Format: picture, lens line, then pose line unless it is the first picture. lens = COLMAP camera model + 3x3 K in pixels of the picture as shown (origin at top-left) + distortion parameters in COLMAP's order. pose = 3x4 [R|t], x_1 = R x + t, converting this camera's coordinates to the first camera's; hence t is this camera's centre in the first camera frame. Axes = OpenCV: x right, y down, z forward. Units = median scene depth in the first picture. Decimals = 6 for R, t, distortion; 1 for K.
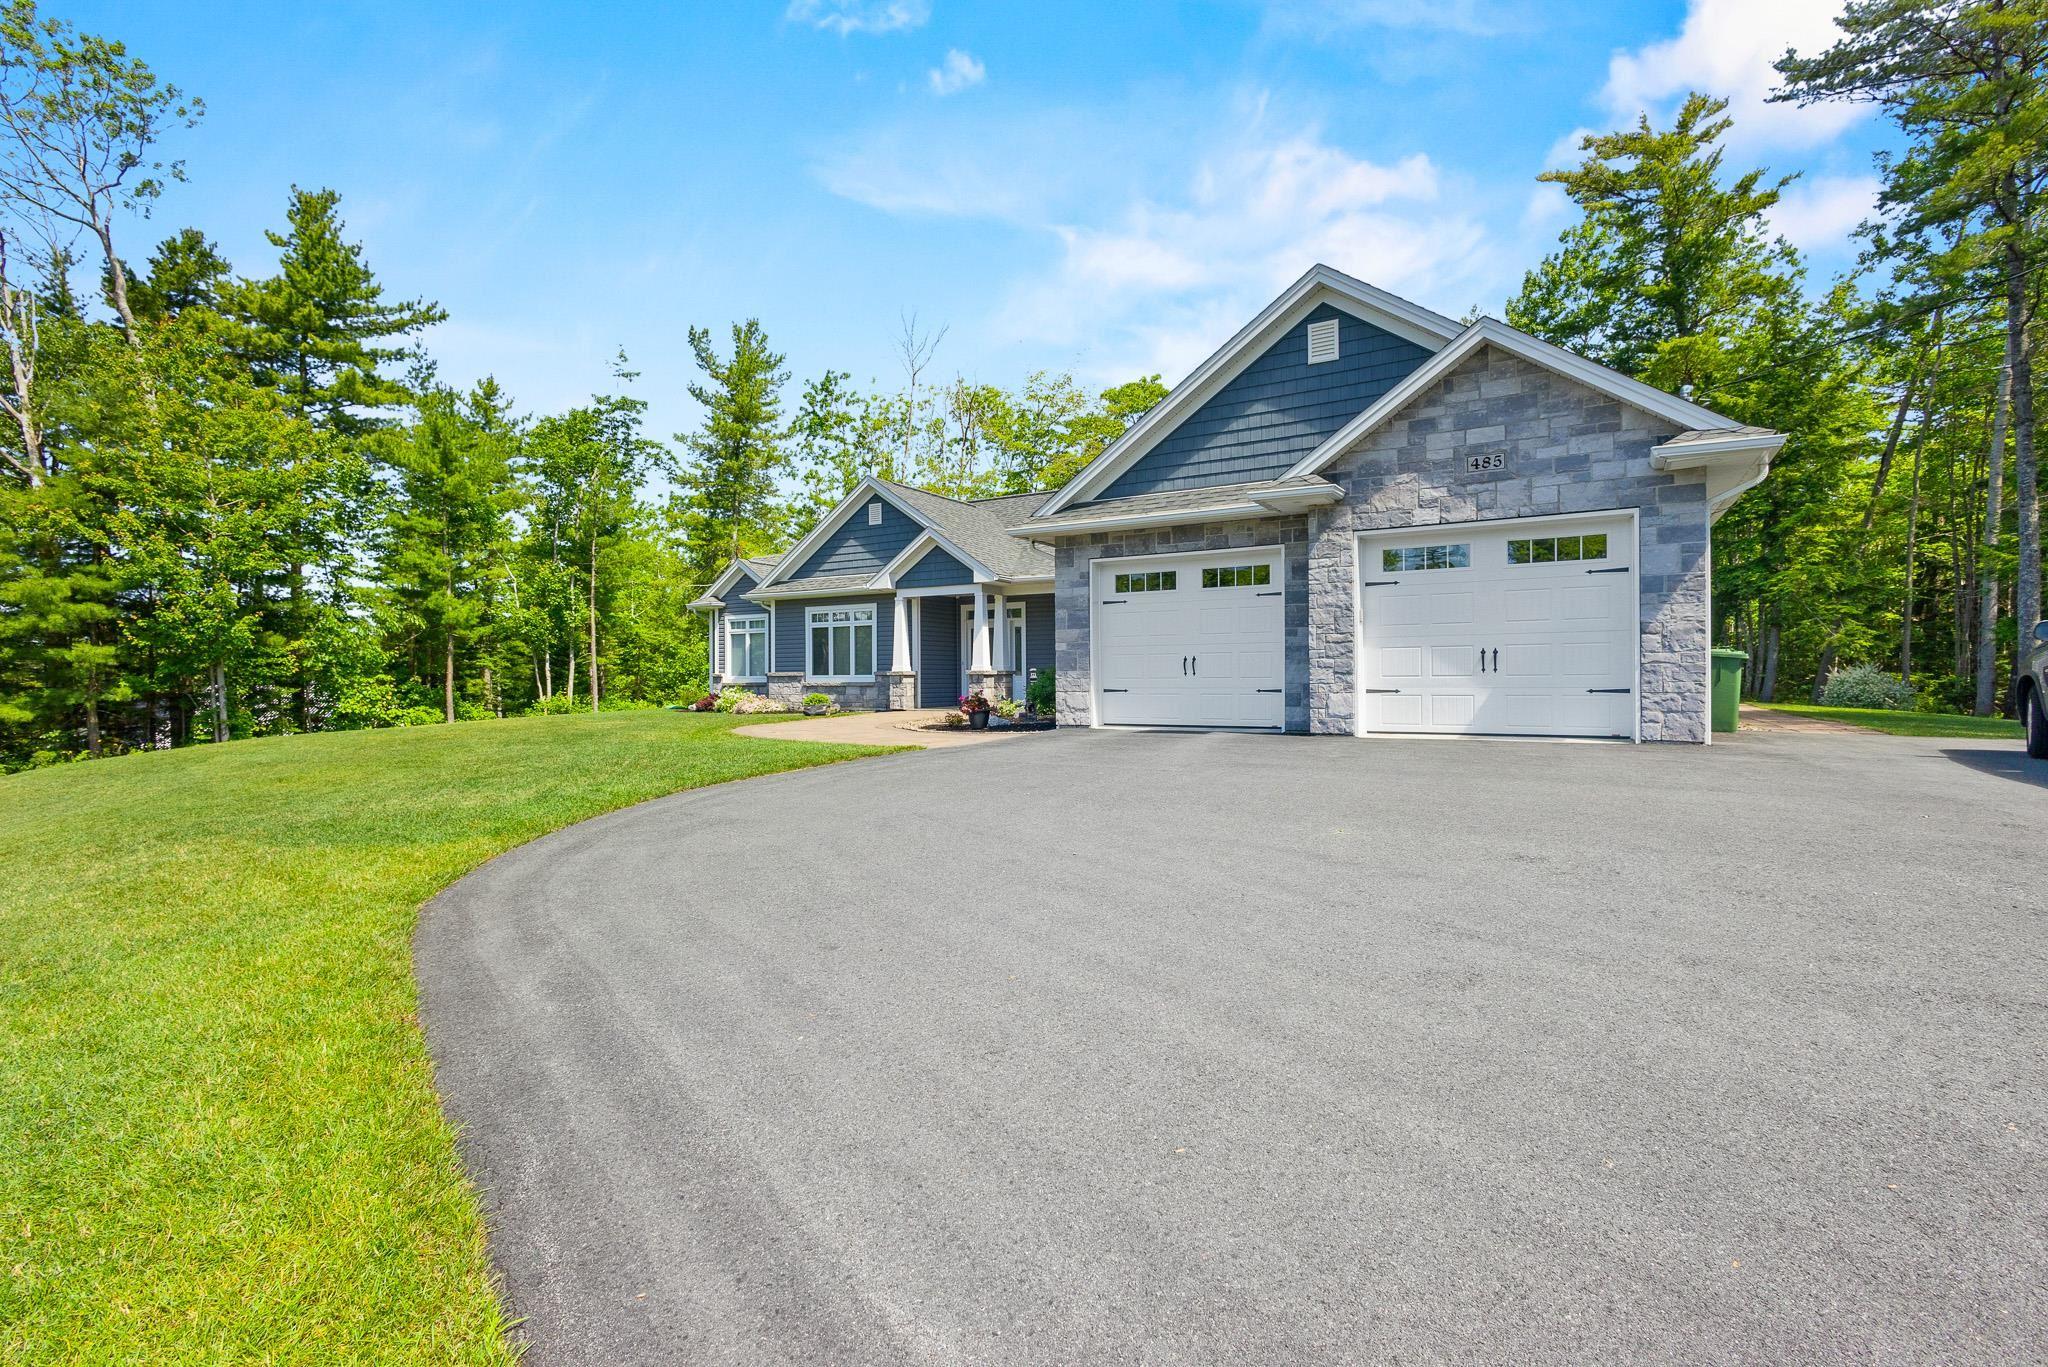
lens RADIAL K [[976.4, 0, 1024.0], [0, 976.4, 683.5], [0, 0, 1]] dist [0.017100, -0.008971]
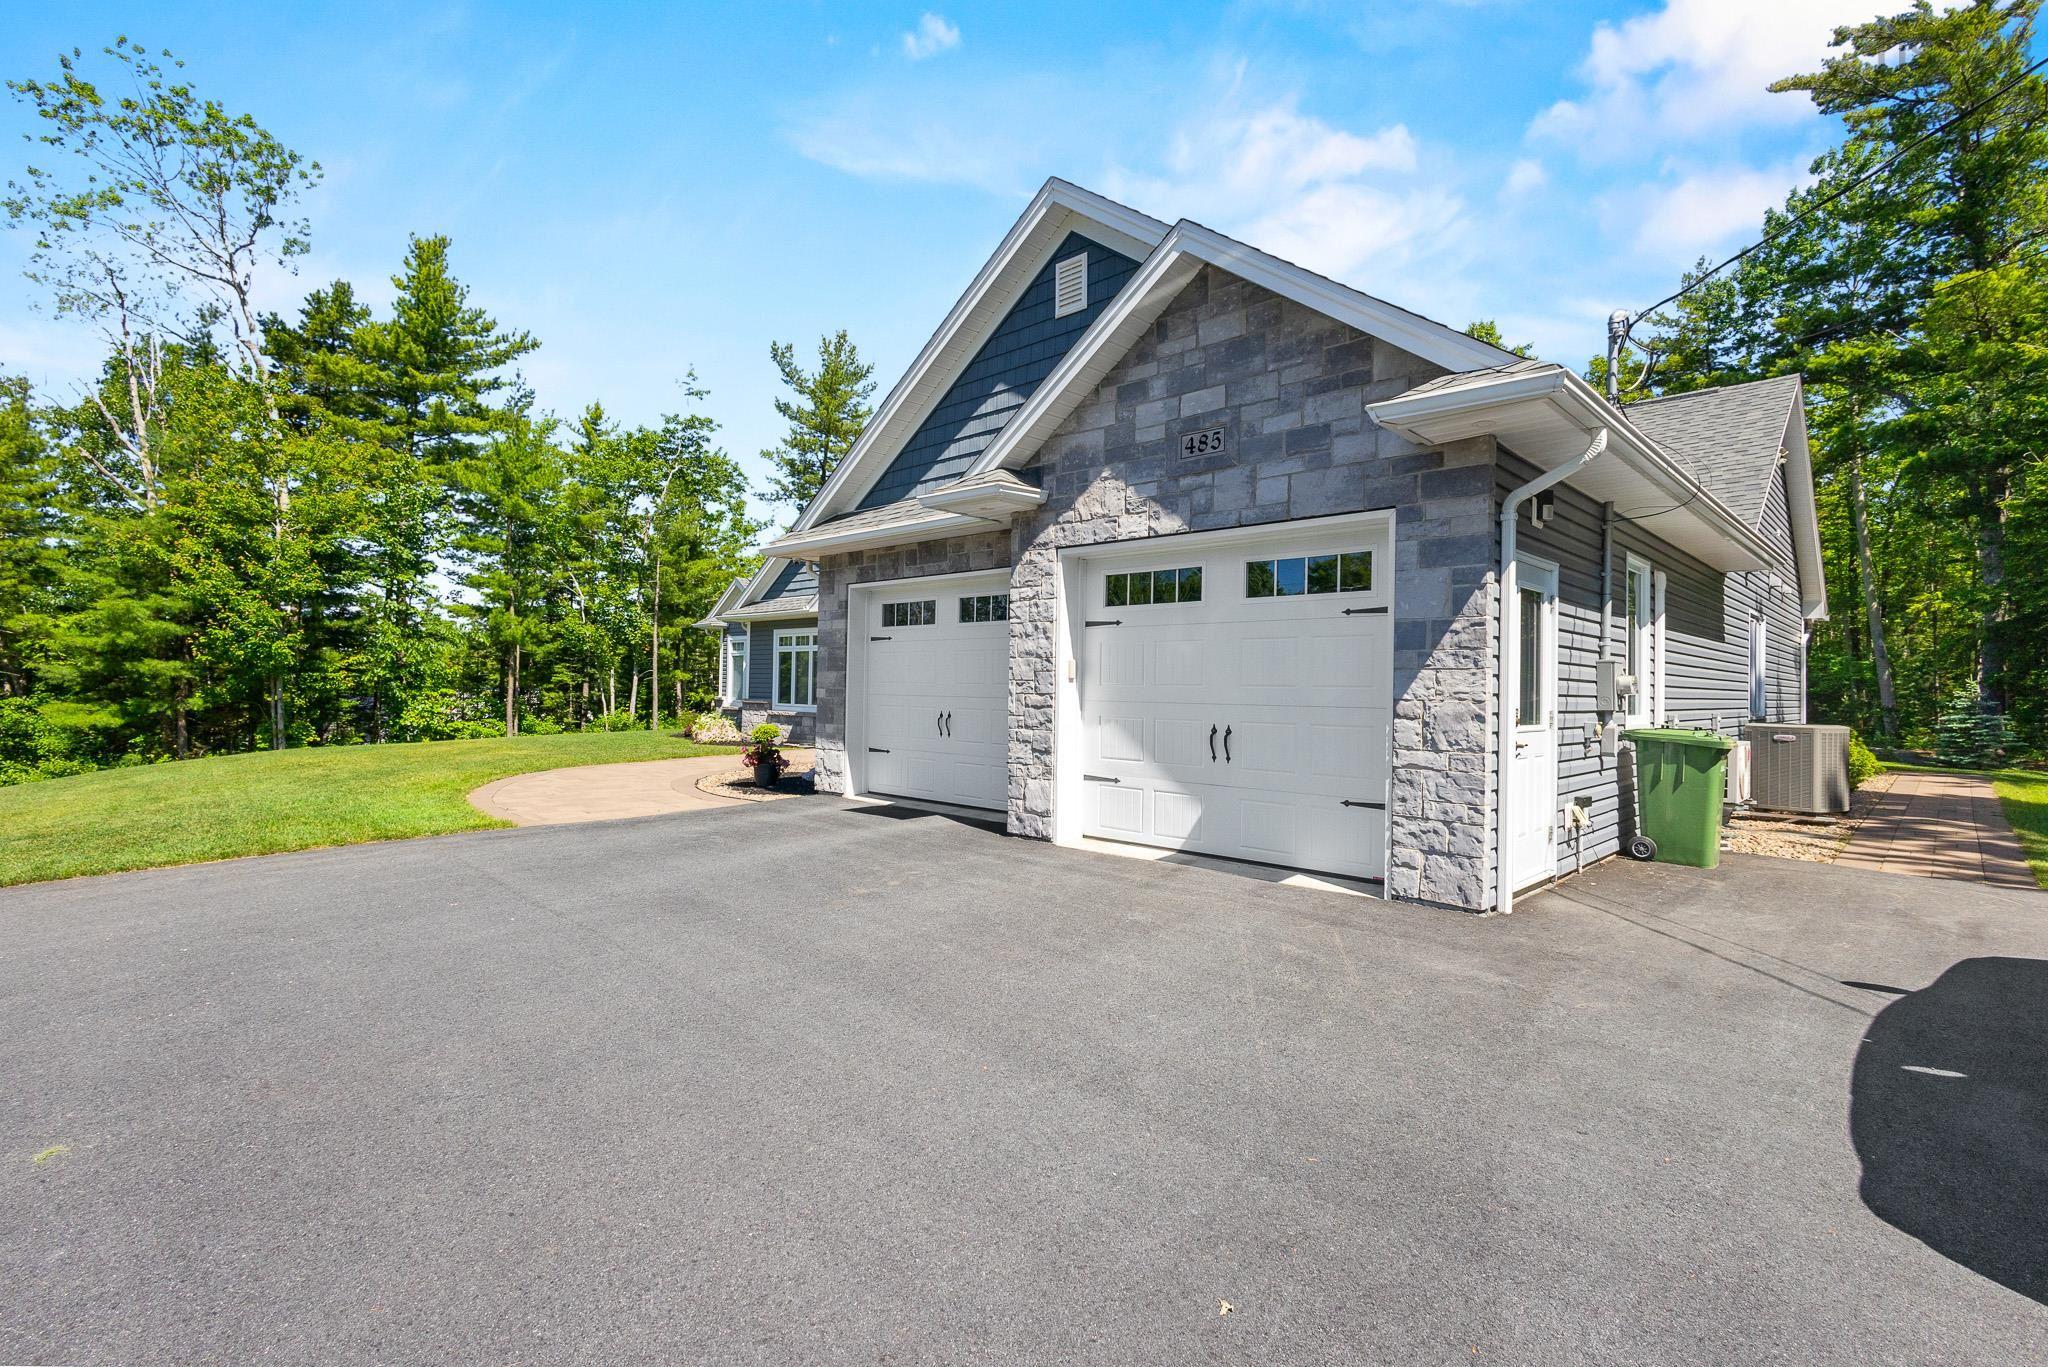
lens RADIAL K [[976.4, 0, 1024.0], [0, 976.4, 683.5], [0, 0, 1]] dist [0.017100, -0.008971]
pose [[0.970355, 0.021934, -0.240687, 0.241431], [-0.024300, 0.999681, -0.006864, -0.027046], [0.240460, 0.012509, 0.970579, 0.158887]]
